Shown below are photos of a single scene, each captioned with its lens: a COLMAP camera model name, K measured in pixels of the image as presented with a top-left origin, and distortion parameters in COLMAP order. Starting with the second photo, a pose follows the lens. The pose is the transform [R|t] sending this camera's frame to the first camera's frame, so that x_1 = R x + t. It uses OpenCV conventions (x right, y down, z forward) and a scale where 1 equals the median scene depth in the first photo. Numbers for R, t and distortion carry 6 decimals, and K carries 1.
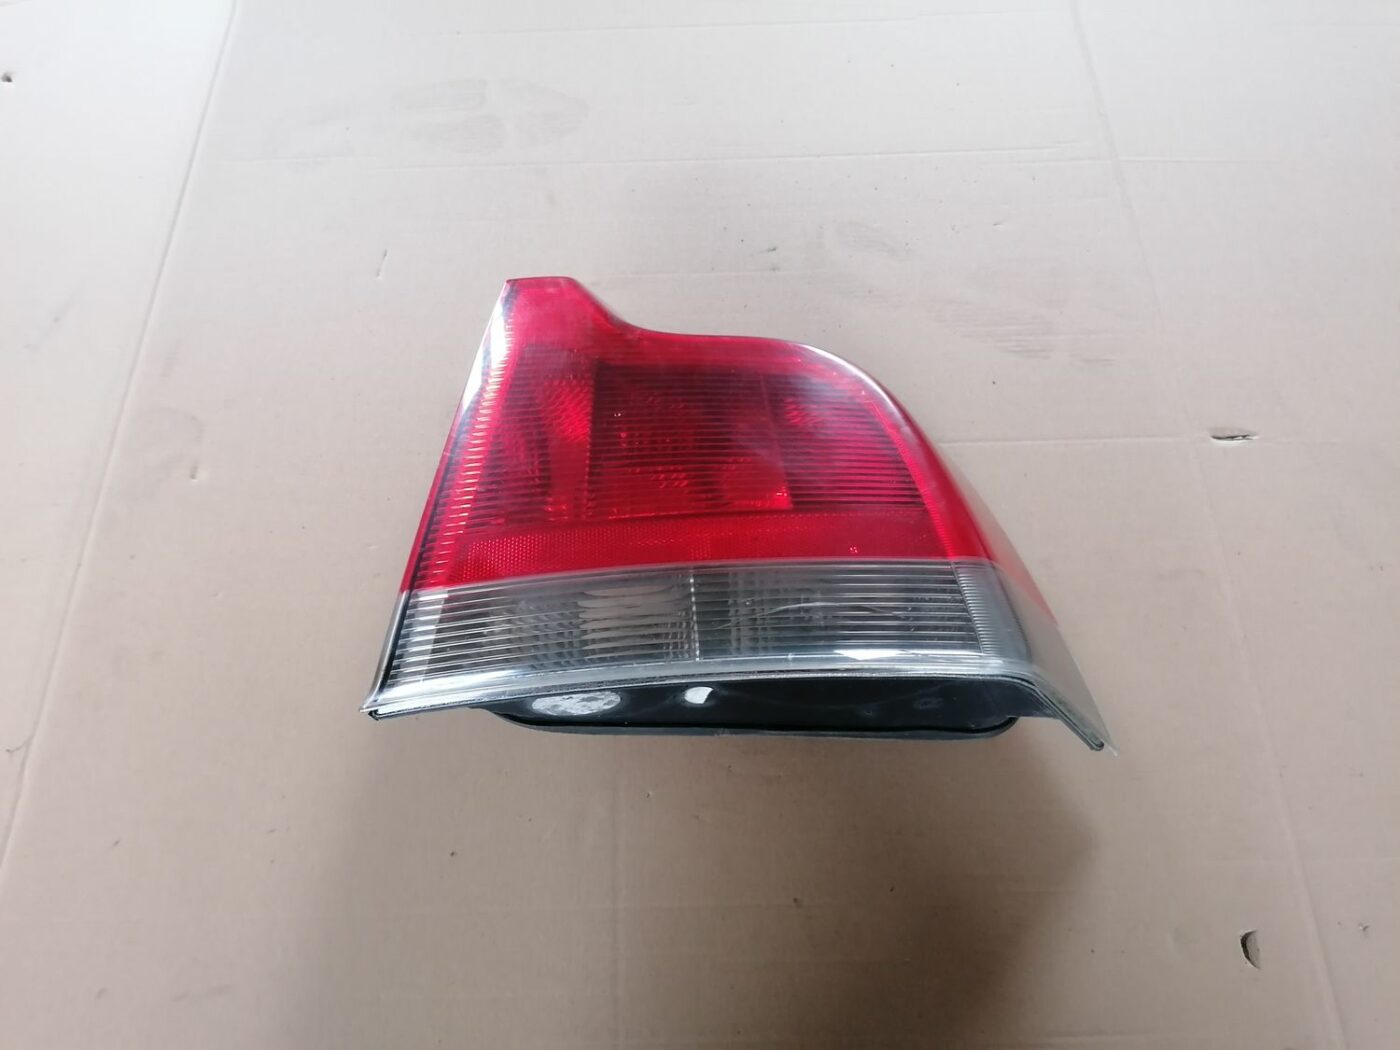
lens RADIAL K [[1081.5, 0, 700.2], [0, 1081.5, 514.3], [0, 0, 1]] dist [0.025544, -0.071133]
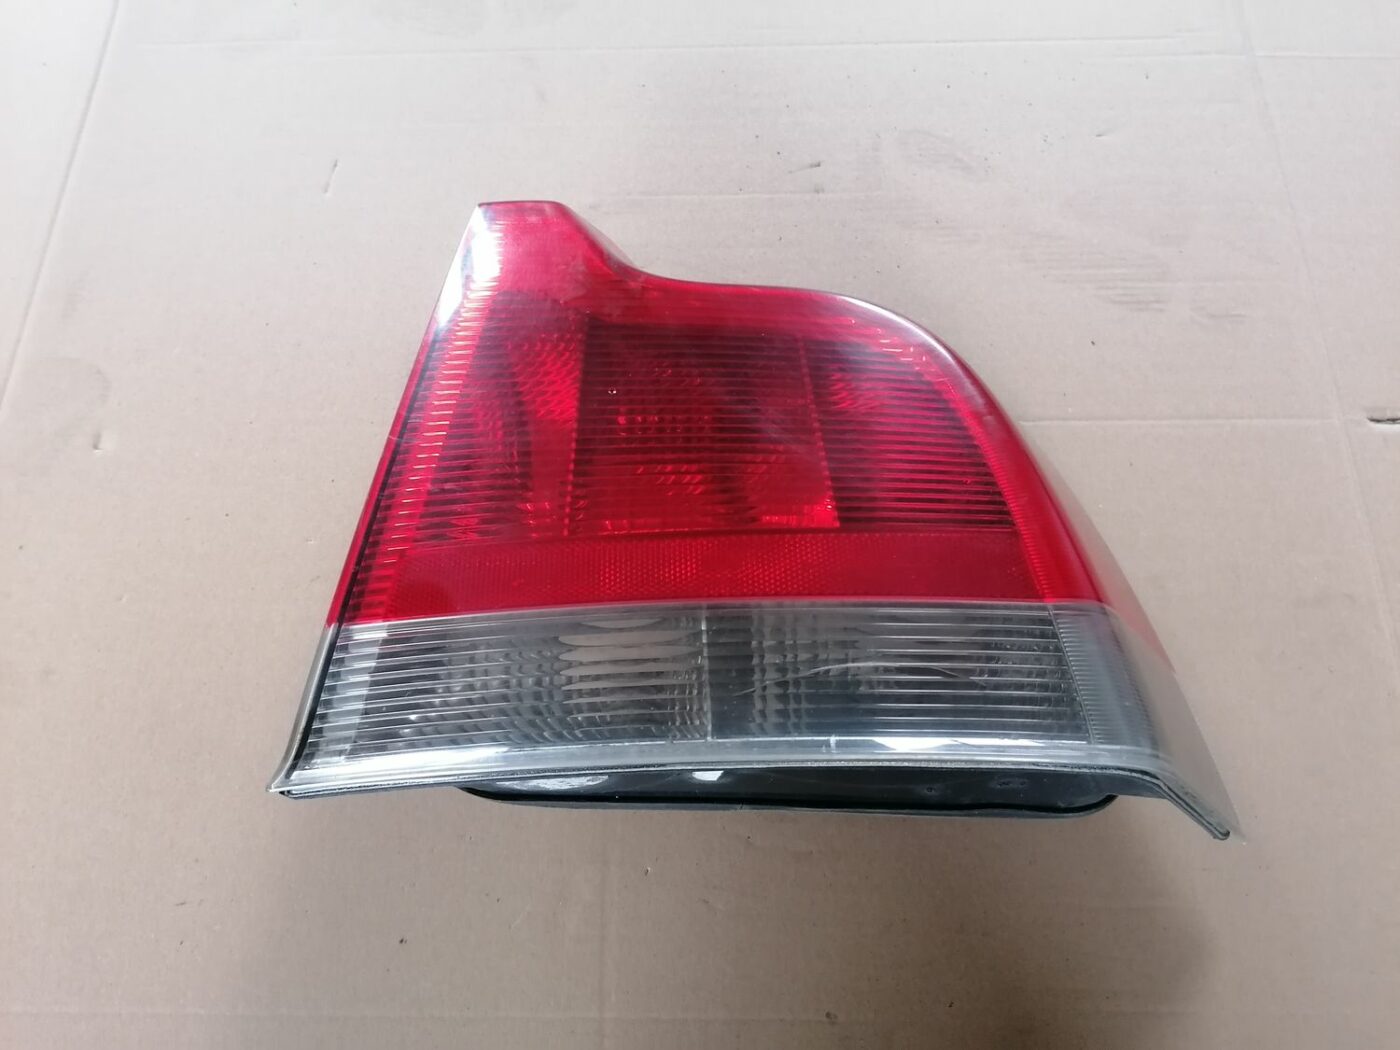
lens RADIAL K [[1081.5, 0, 698.4], [0, 1081.5, 512.0], [0, 0, 1]] dist [0.025544, -0.071133]
pose [[0.999575, 0.018771, -0.022282, 0.003385], [-0.016612, 0.995489, 0.093416, -0.079594], [0.023935, -0.093006, 0.995378, 0.227529]]
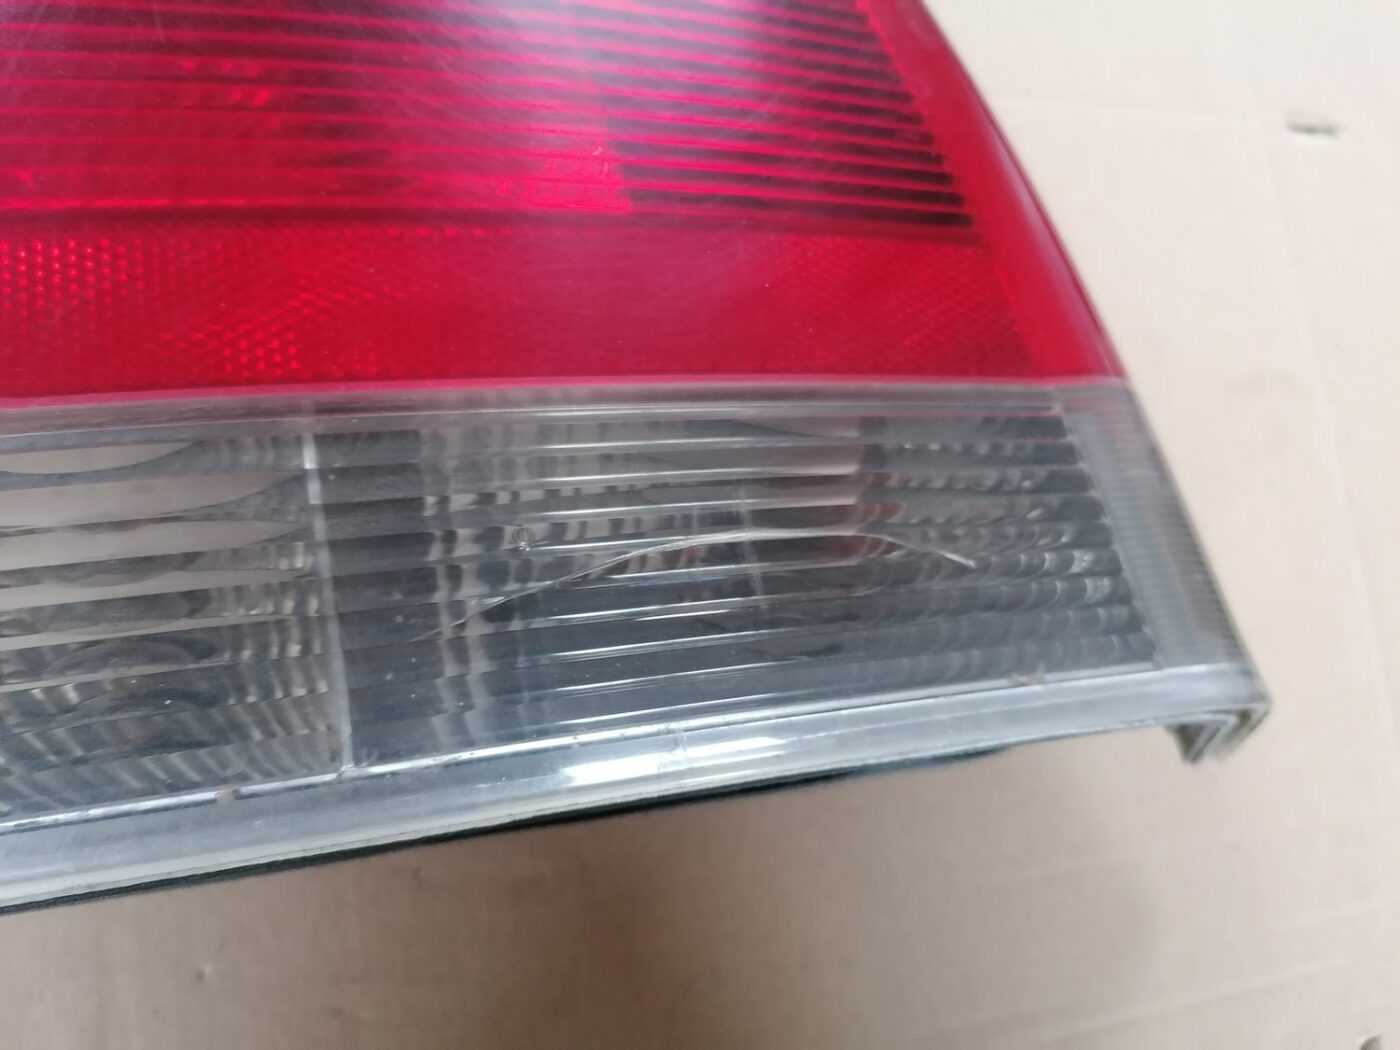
lens RADIAL K [[1081.5, 0, 696.9], [0, 1081.5, 524.7], [0, 0, 1]] dist [0.025544, -0.071133]
pose [[0.936449, -0.037273, 0.348817, -0.011247], [-0.059234, 0.963262, 0.261950, -0.001312], [-0.345766, -0.265964, 0.899838, 0.636576]]
